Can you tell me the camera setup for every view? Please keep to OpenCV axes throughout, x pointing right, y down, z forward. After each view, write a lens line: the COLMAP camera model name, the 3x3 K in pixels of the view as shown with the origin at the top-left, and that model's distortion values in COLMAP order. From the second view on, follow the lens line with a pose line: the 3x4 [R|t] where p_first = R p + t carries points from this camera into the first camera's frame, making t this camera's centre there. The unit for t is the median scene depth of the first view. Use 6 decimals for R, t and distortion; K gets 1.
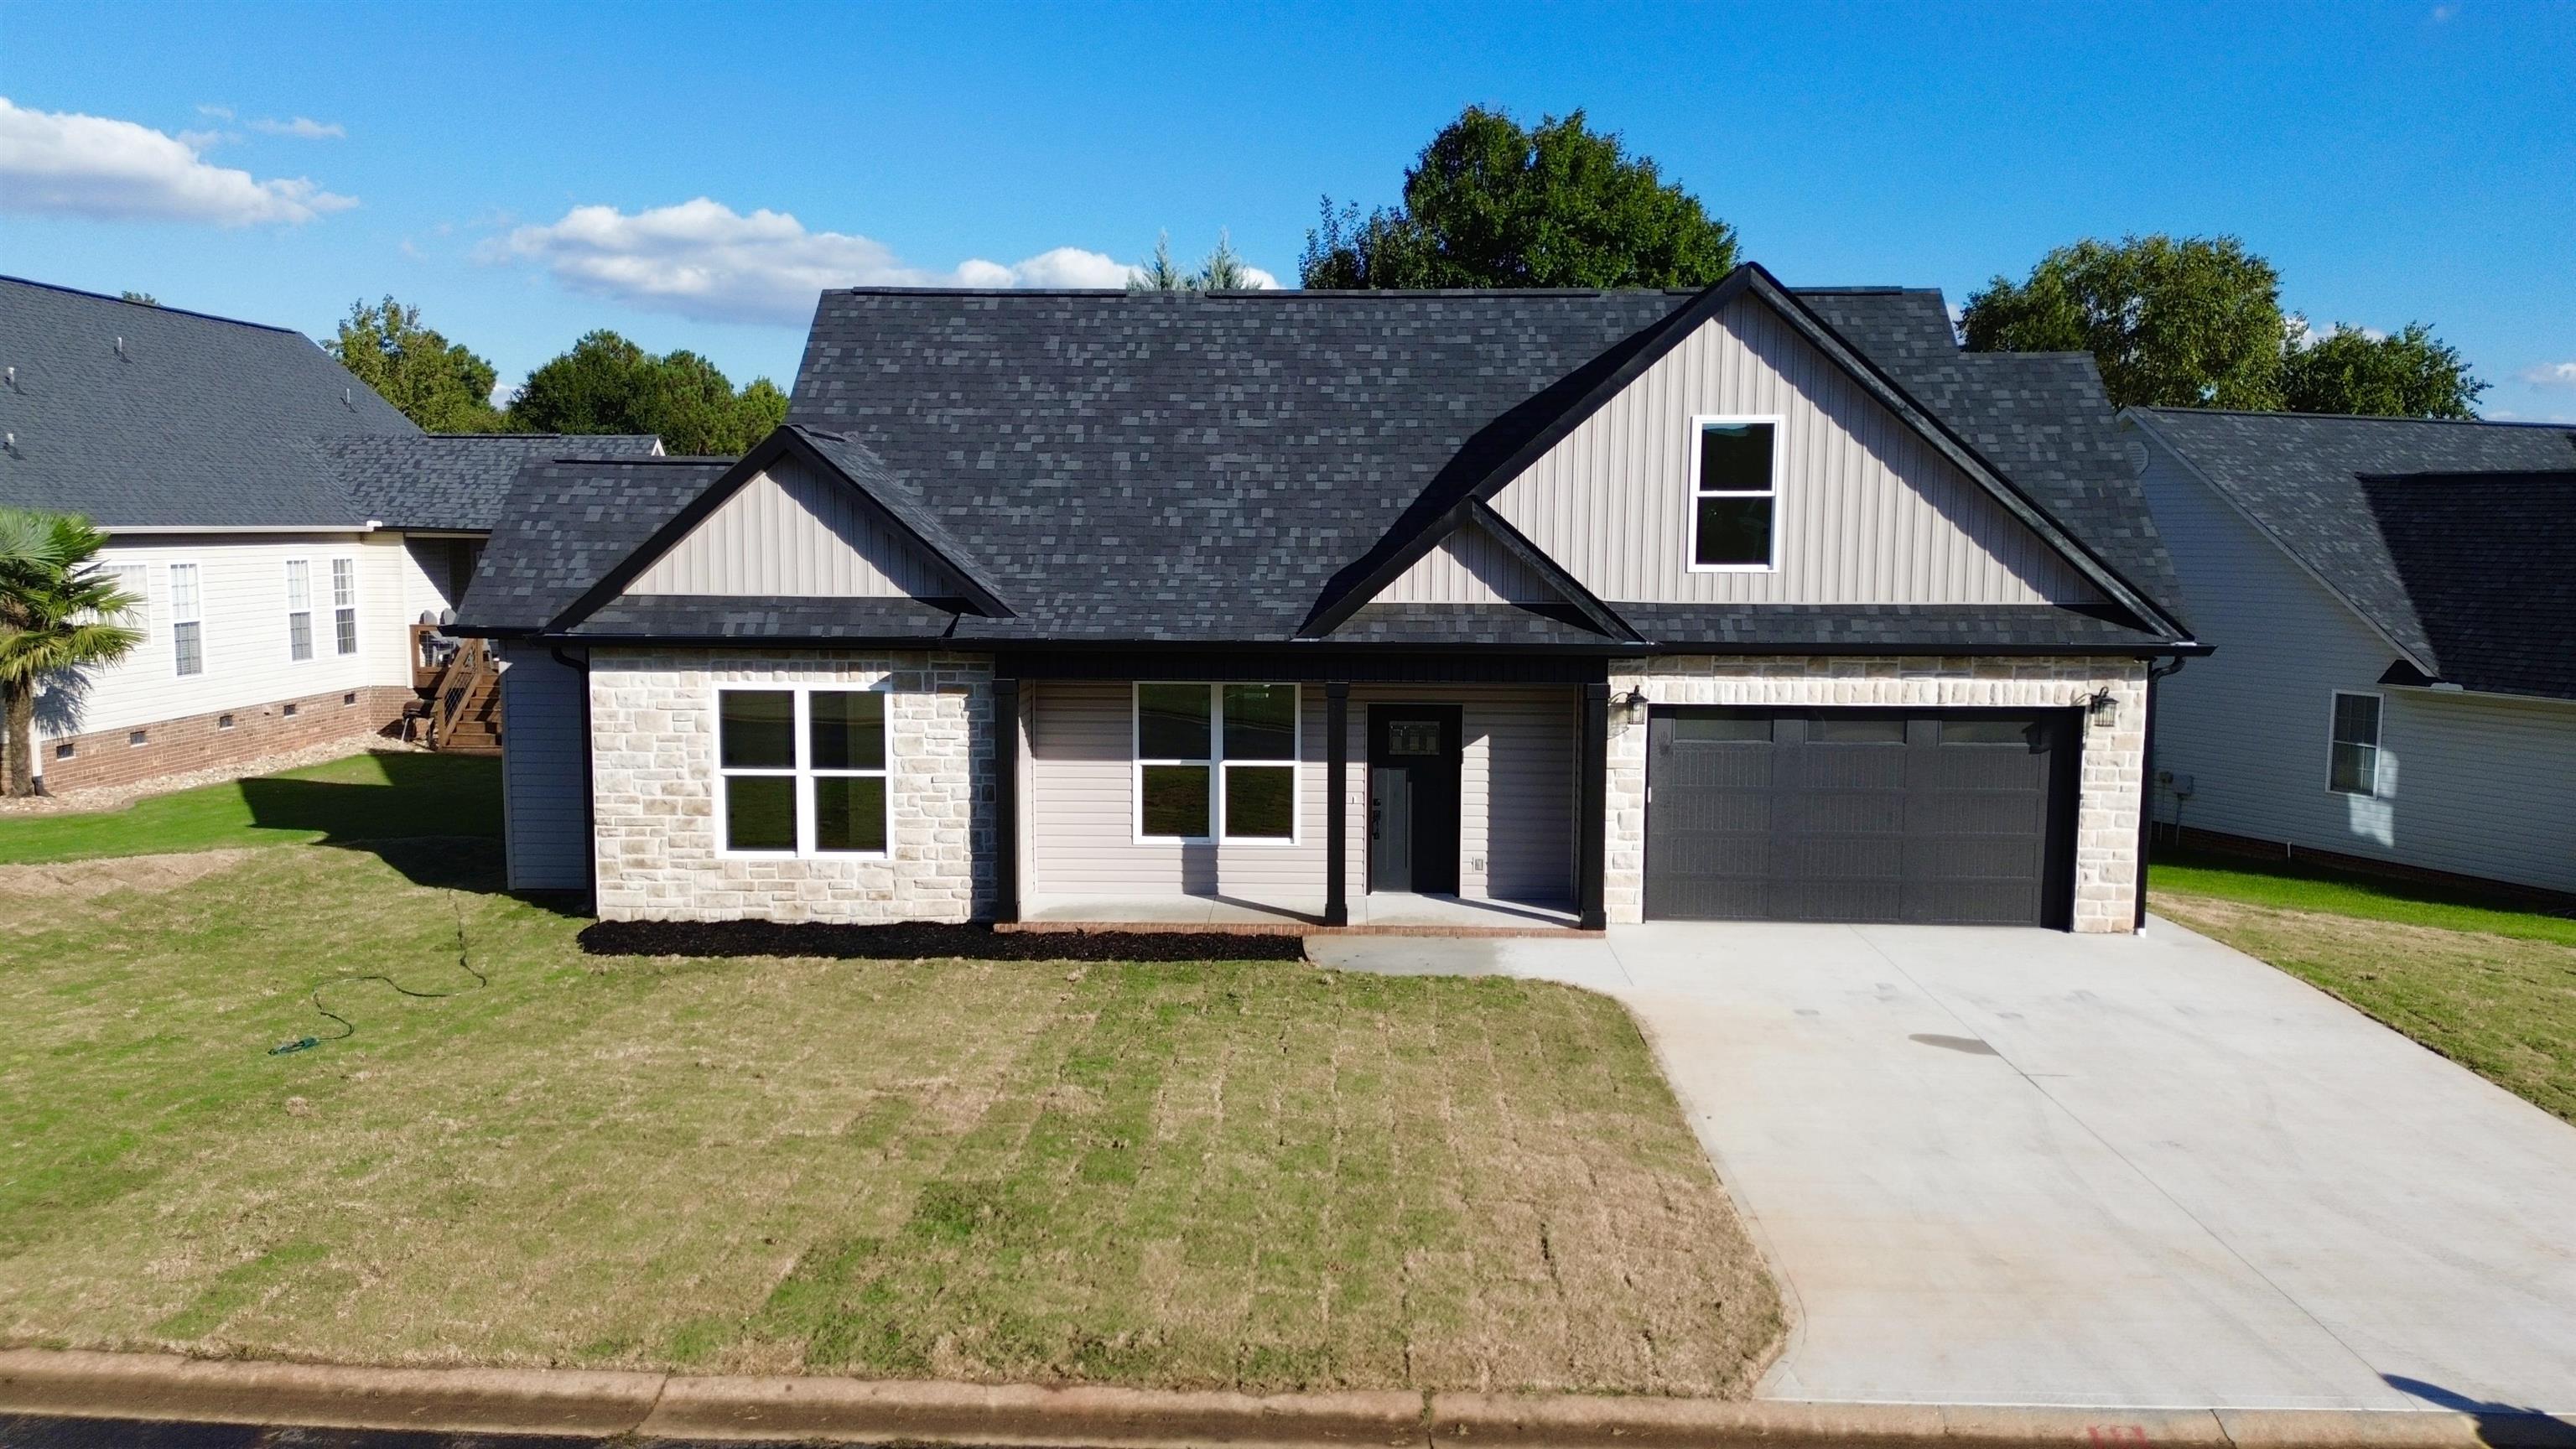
lens RADIAL K [[1832.9, 0, 1288.0], [0, 1832.9, 724.5], [0, 0, 1]] dist [0.091681, -0.092534]
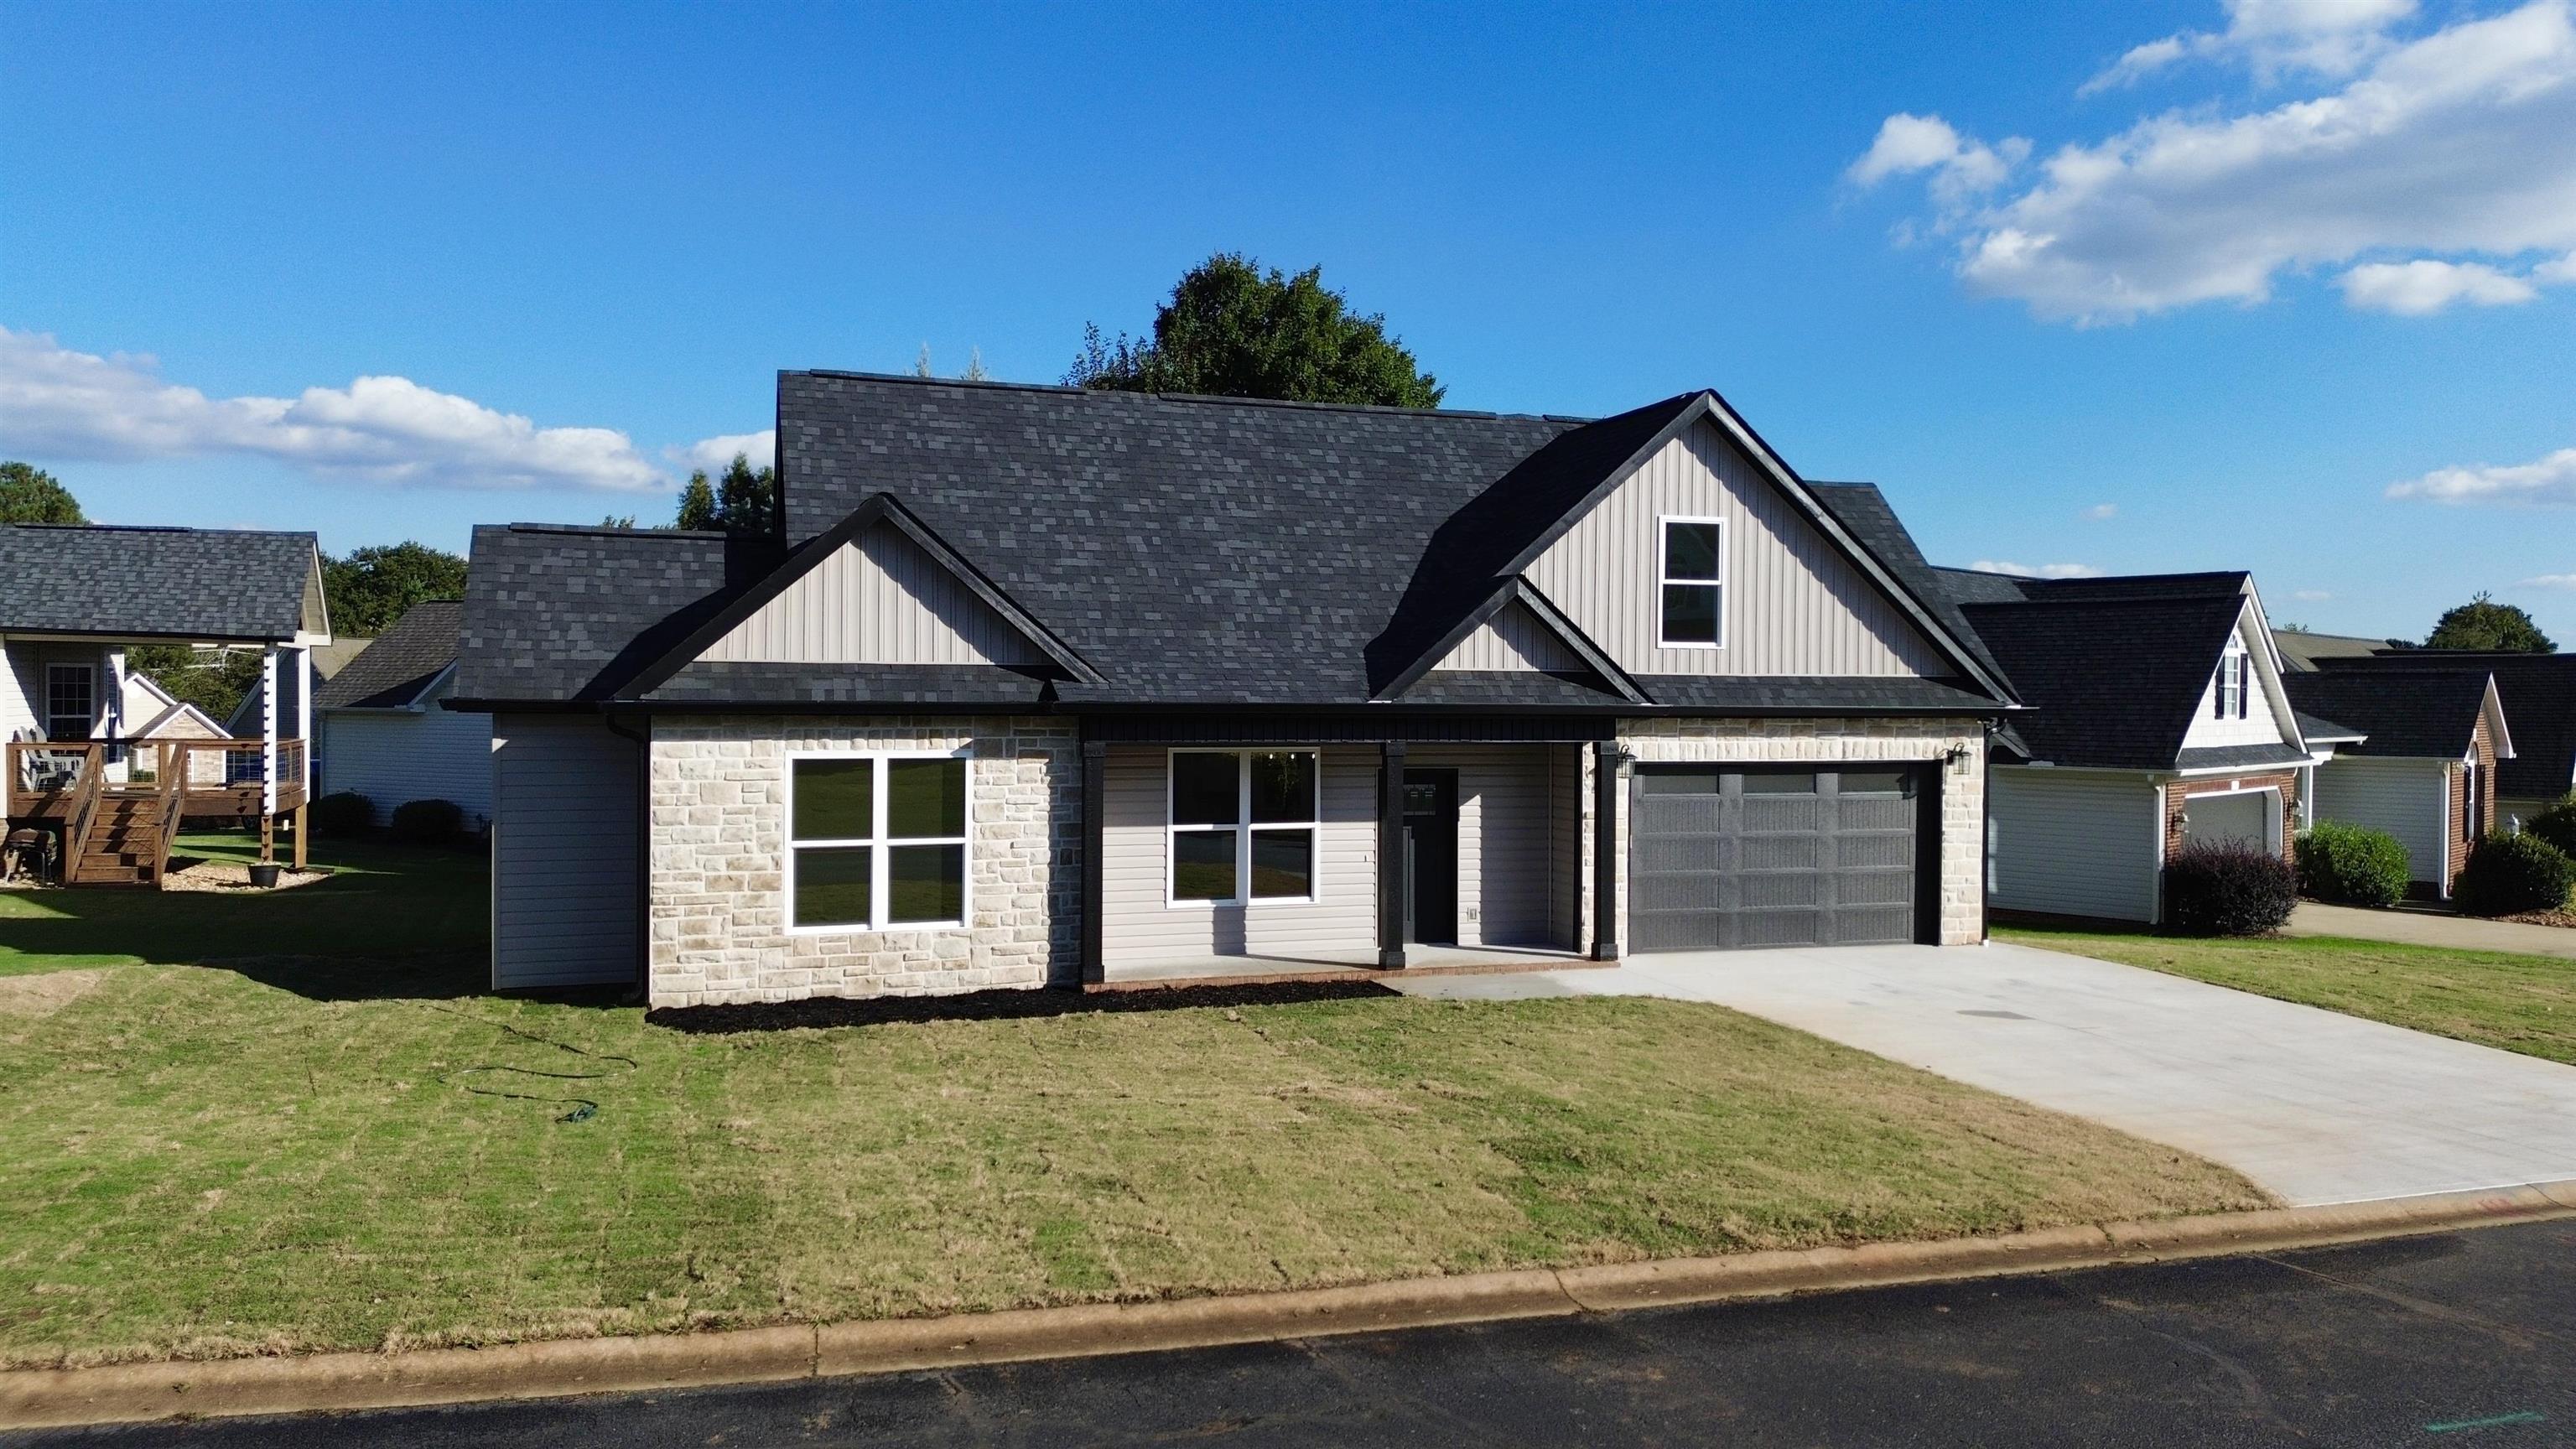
lens RADIAL K [[1832.9, 0, 1288.0], [0, 1832.9, 724.5], [0, 0, 1]] dist [0.091681, -0.092534]
pose [[0.935907, -0.004223, 0.352223, -0.403115], [0.035683, 0.995921, -0.082873, 0.052487], [-0.350436, 0.090130, 0.932240, 0.001439]]
